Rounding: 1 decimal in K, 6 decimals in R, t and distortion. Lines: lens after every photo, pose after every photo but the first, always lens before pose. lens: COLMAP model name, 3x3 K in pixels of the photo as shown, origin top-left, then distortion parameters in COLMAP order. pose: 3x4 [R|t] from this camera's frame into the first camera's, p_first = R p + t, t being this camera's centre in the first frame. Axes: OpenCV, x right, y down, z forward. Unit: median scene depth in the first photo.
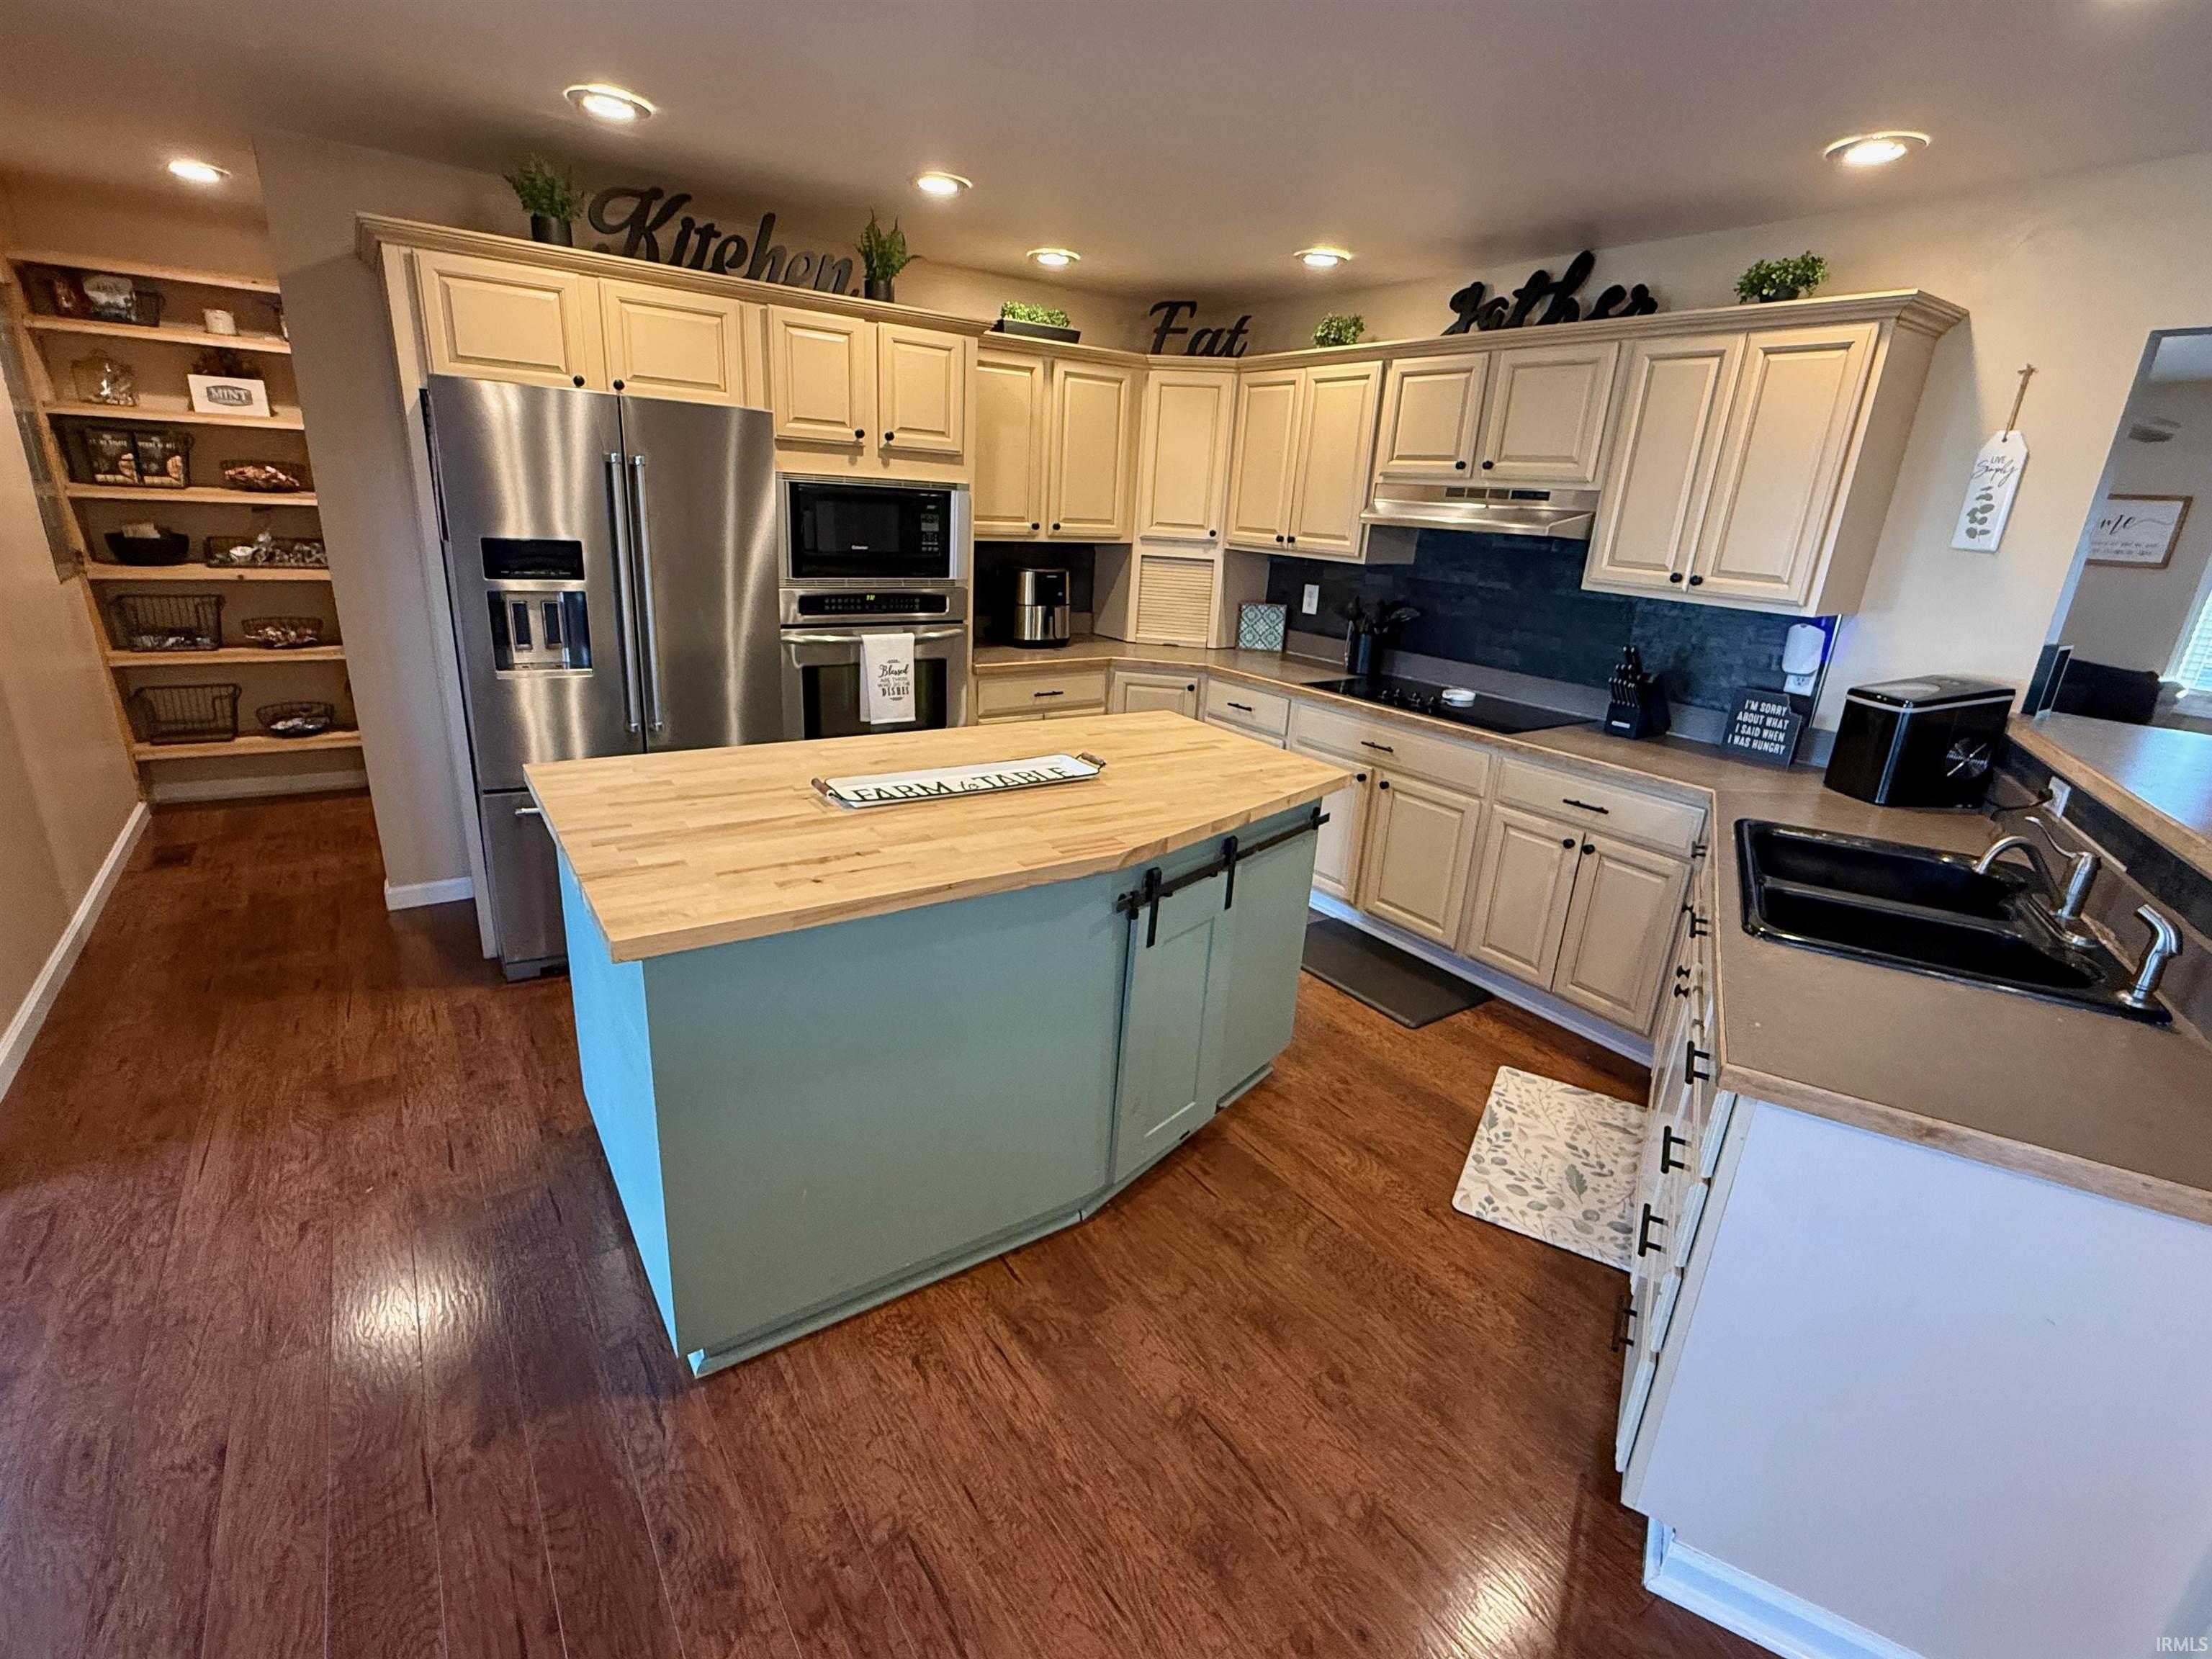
lens RADIAL K [[1015.6, 0, 1106.6], [0, 1015.6, 832.1], [0, 0, 1]] dist [-0.003114, 0.001499]
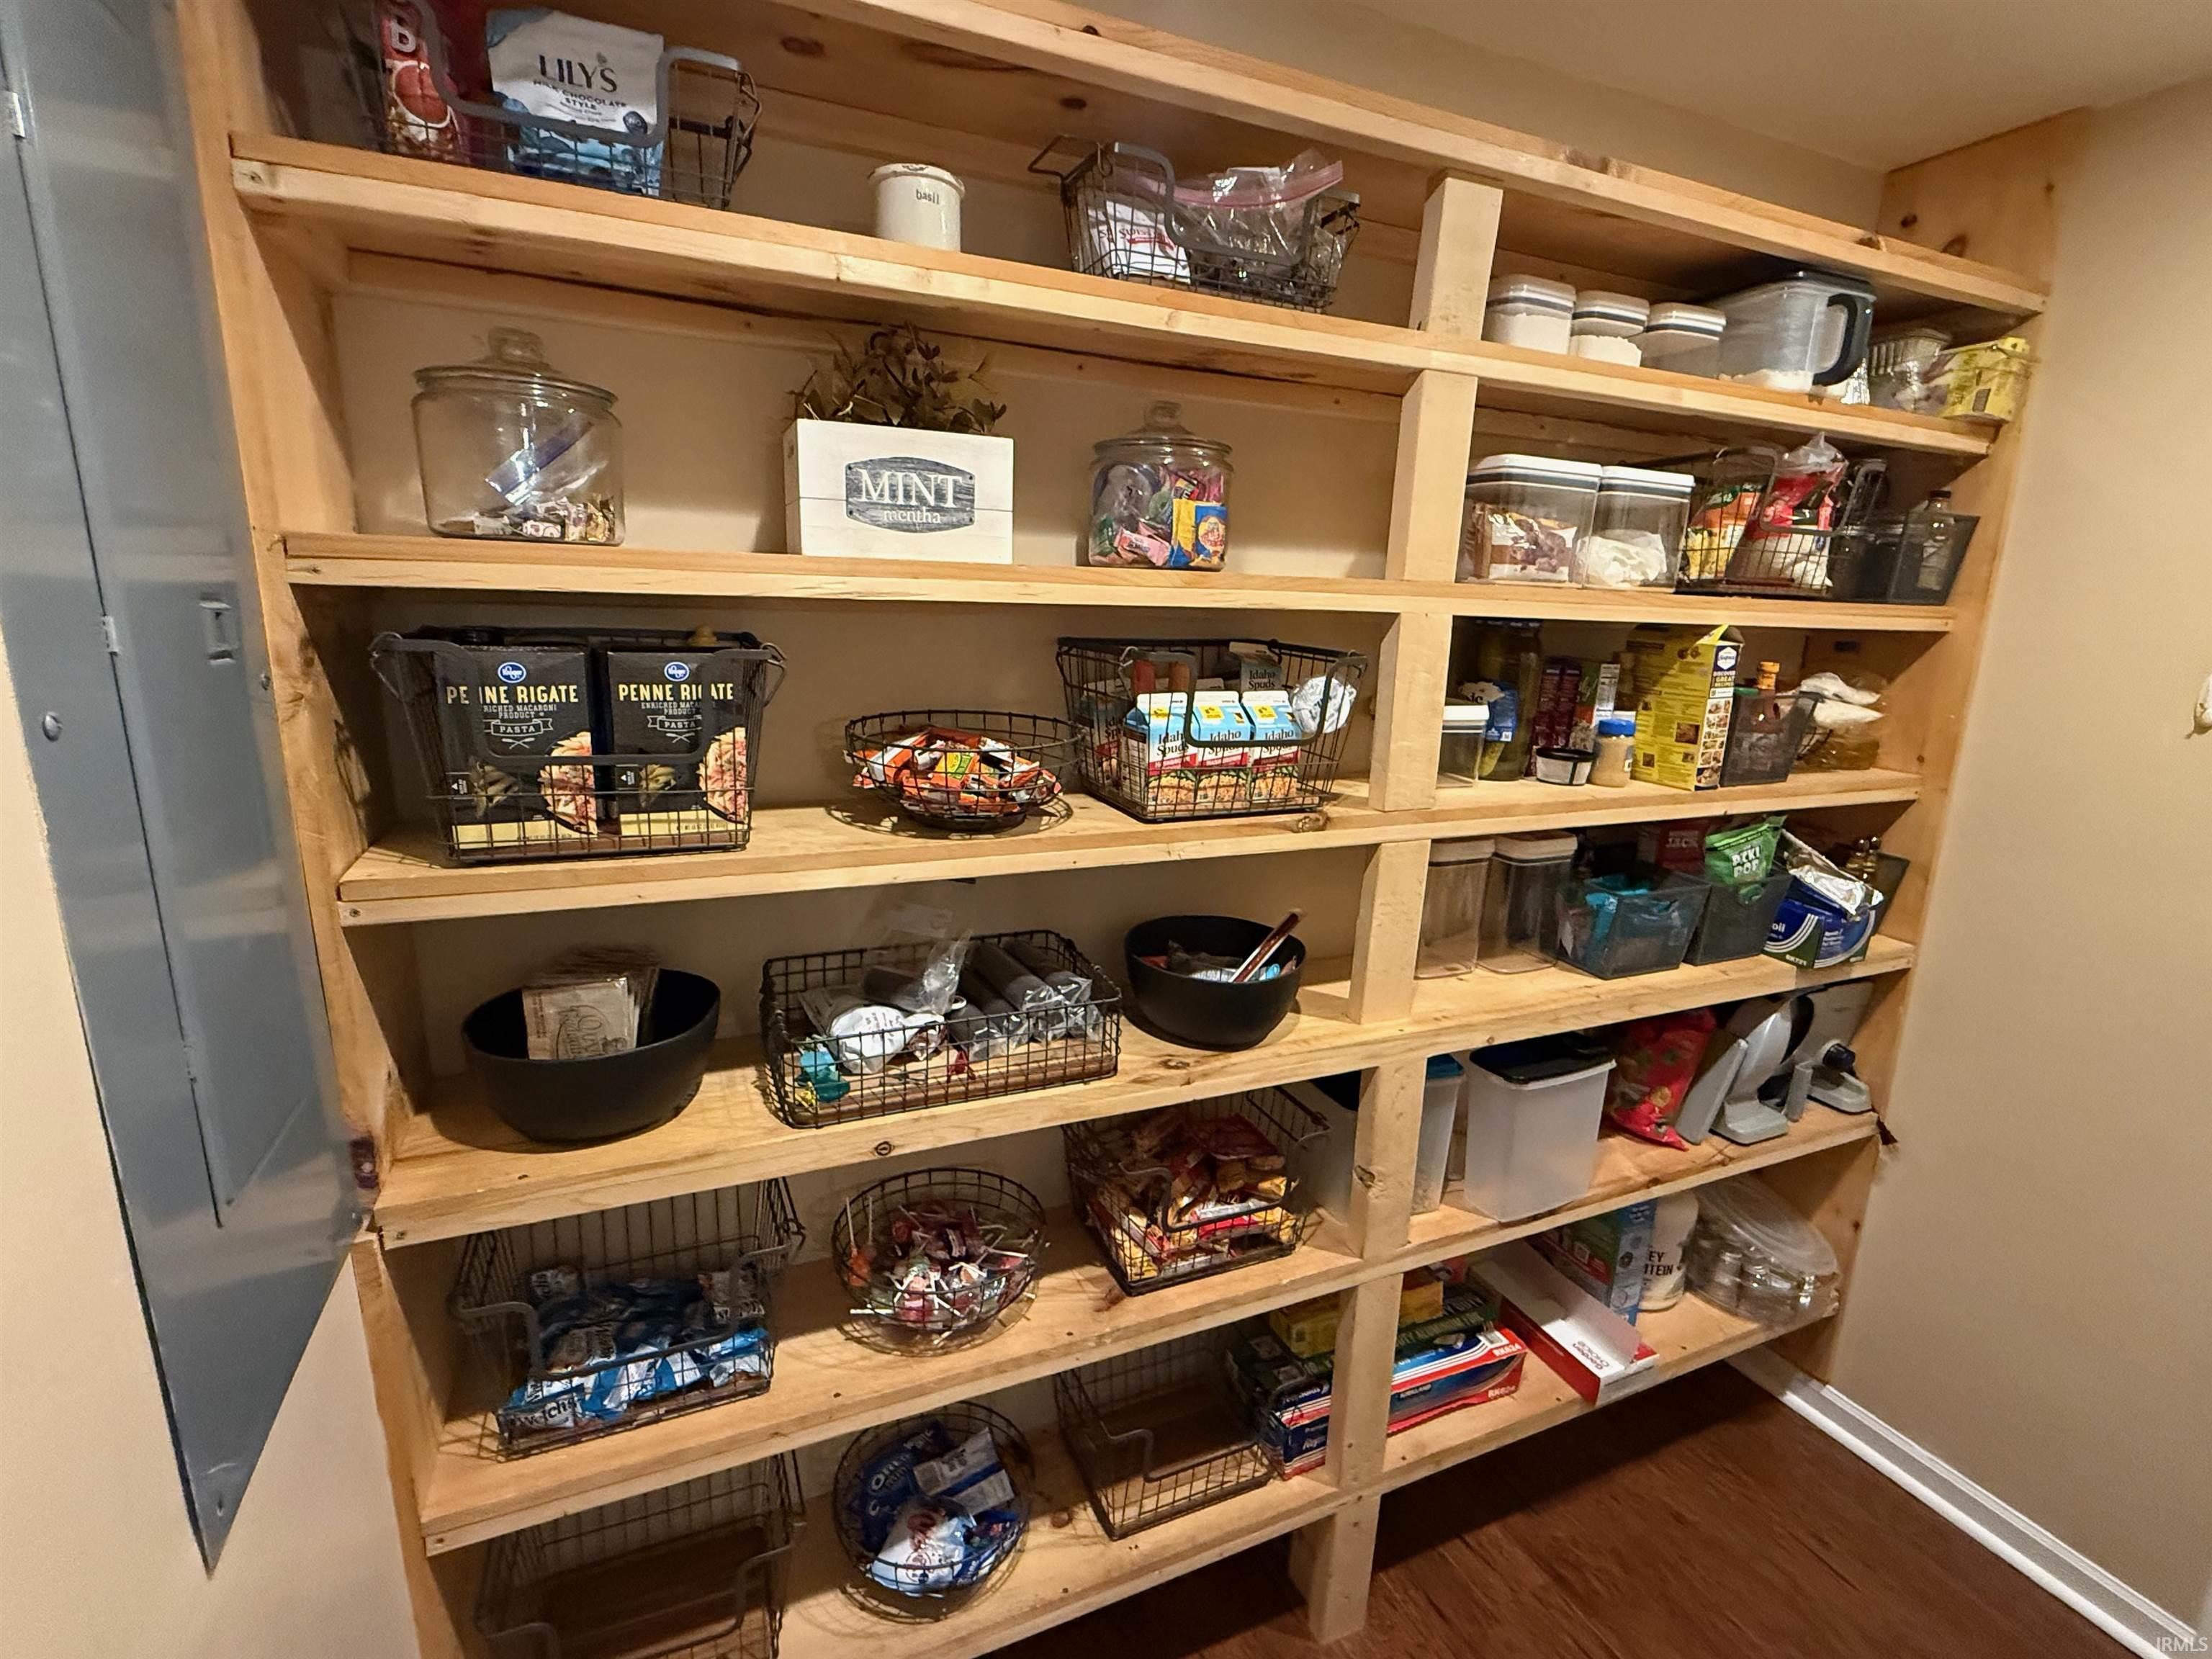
lens RADIAL K [[1015.6, 0, 1101.7], [0, 1015.6, 841.5], [0, 0, 1]] dist [-0.003114, 0.001499]
pose [[0.979532, 0.010046, -0.201038, -0.782617], [-0.031022, 0.994356, -0.101460, -0.322484], [0.198884, 0.105620, 0.974315, 0.780456]]
